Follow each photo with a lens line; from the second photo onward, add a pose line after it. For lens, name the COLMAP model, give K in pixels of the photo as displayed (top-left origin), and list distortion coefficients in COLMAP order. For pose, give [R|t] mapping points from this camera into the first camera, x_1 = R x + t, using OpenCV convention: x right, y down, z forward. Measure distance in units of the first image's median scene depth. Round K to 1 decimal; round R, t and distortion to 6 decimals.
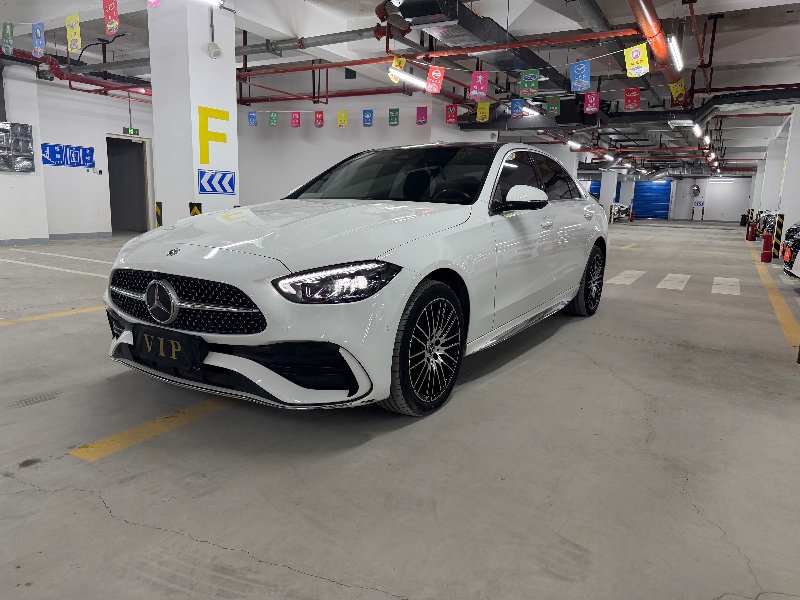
lens RADIAL K [[569.3, 0, 400.0], [0, 569.3, 300.0], [0, 0, 1]] dist [0.000388, -0.002348]
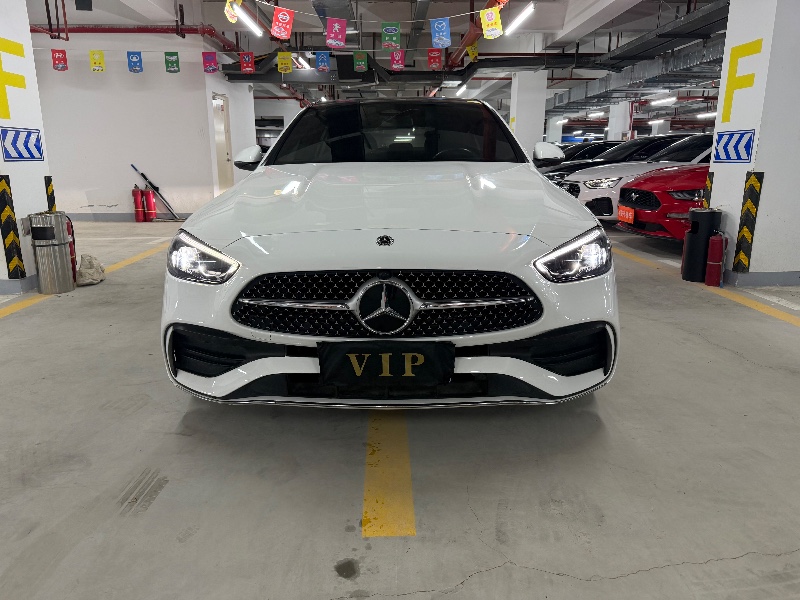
lens RADIAL K [[570.3, 0, 399.5], [0, 570.3, 291.7], [0, 0, 1]] dist [0.050752, -0.069586]
pose [[0.852605, -0.145353, 0.501934, -0.766986], [0.115970, 0.989215, 0.089471, -0.081686], [-0.509525, -0.018074, 0.860266, 0.329561]]
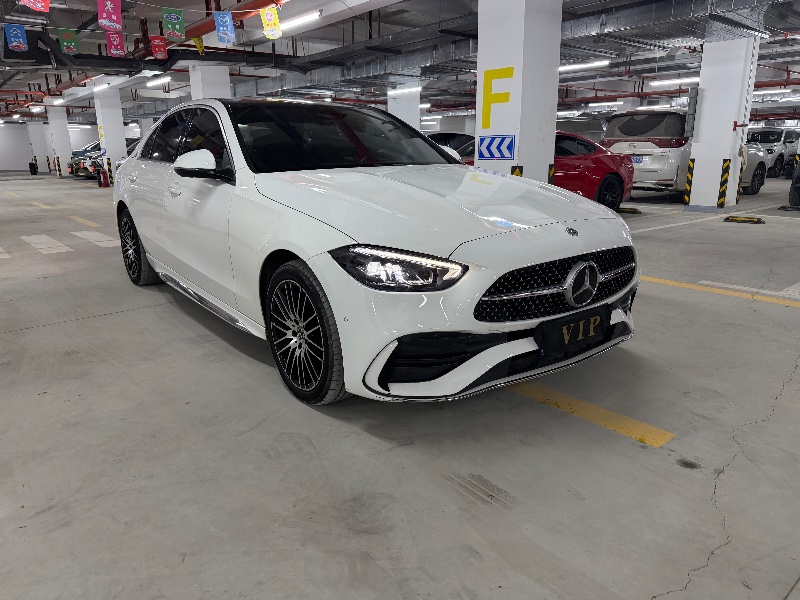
lens RADIAL K [[566.4, 0, 400.0], [0, 566.4, 300.0], [0, 0, 1]] dist [0.037161, -0.040650]
pose [[0.345137, -0.269549, 0.899013, -1.367628], [0.184893, 0.958628, 0.216442, -0.231013], [-0.920160, 0.091519, 0.380696, 0.903517]]
